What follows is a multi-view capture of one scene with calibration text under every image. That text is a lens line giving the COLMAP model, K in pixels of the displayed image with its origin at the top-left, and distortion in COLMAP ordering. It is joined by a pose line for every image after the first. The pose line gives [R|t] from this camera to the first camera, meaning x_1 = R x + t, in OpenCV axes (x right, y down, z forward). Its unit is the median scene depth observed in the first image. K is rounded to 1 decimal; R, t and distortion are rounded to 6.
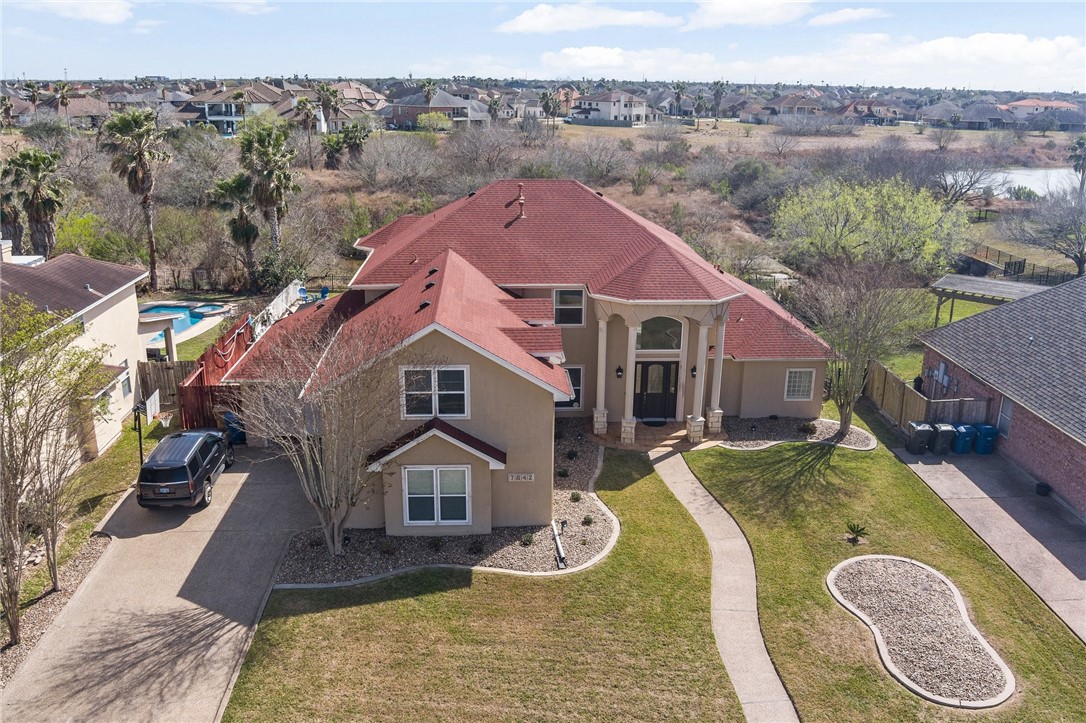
lens RADIAL K [[888.5, 0, 536.6], [0, 888.5, 360.2], [0, 0, 1]] dist [-0.069672, 0.013731]
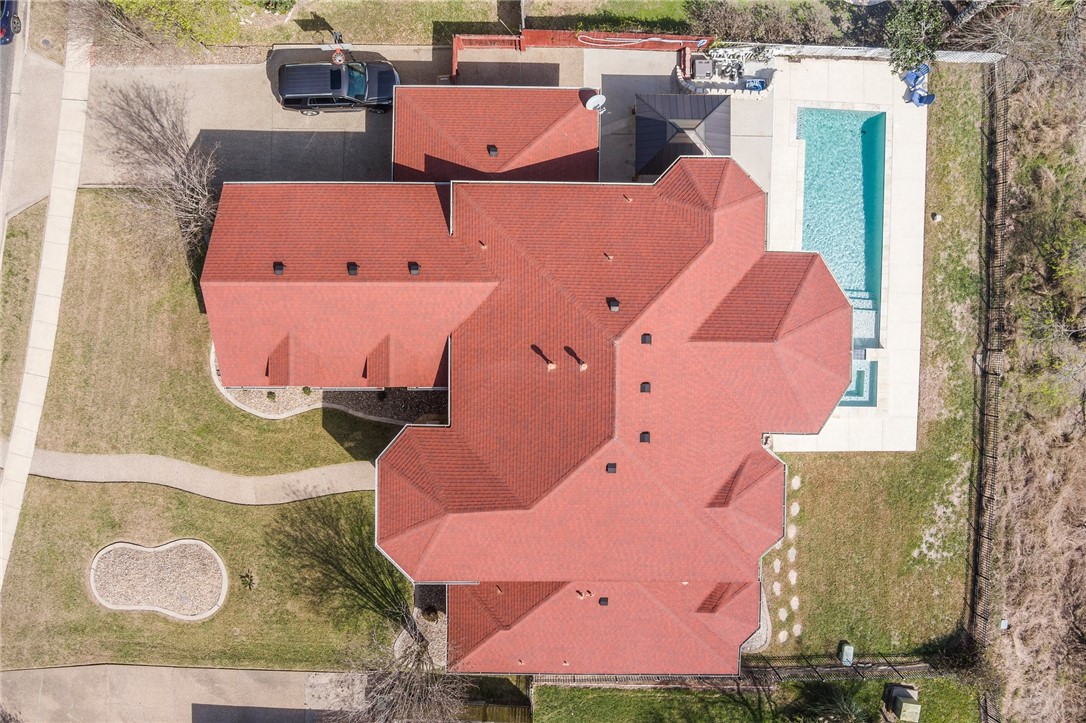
lens RADIAL K [[888.5, 0, 538.4], [0, 888.5, 362.6], [0, 0, 1]] dist [-0.069672, 0.013731]
pose [[-0.062622, 0.997875, 0.018018, -0.048272], [-0.311366, -0.036686, 0.949582, -1.307302], [0.948224, 0.053855, 0.313002, 0.992237]]
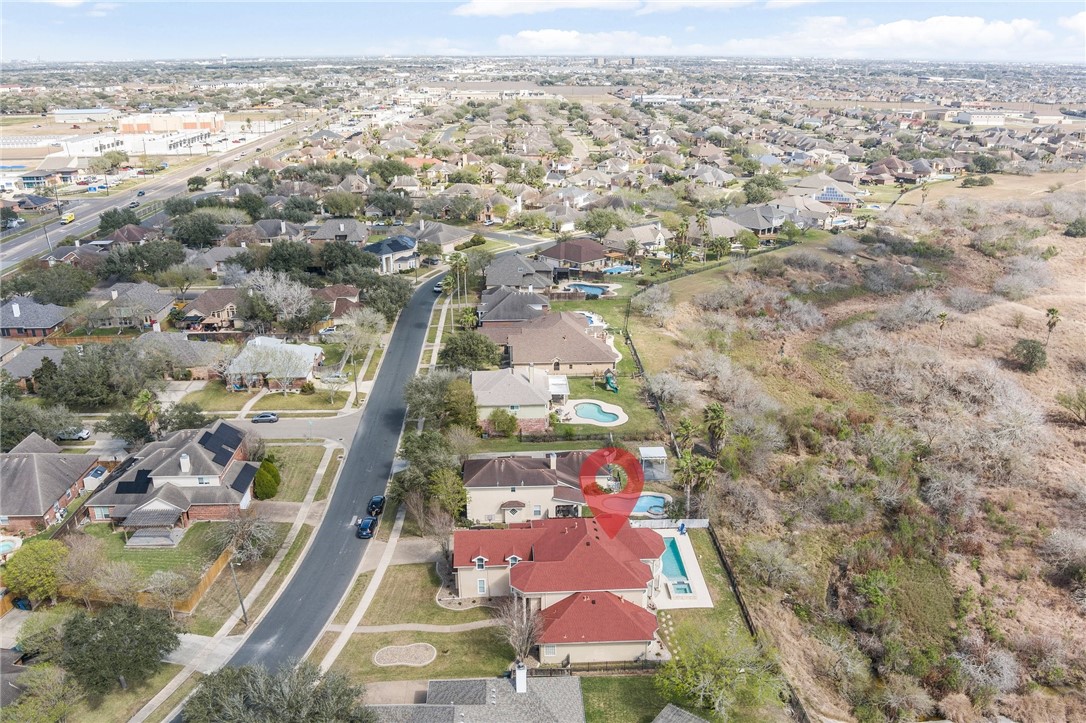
lens RADIAL K [[888.5, 0, 546.1], [0, 888.5, 361.8], [0, 0, 1]] dist [-0.069672, 0.013731]
pose [[0.000066, 0.326398, -0.945232, 3.209004], [-0.305876, 0.899935, 0.310735, -1.973868], [0.952071, 0.289104, 0.099897, 0.716995]]
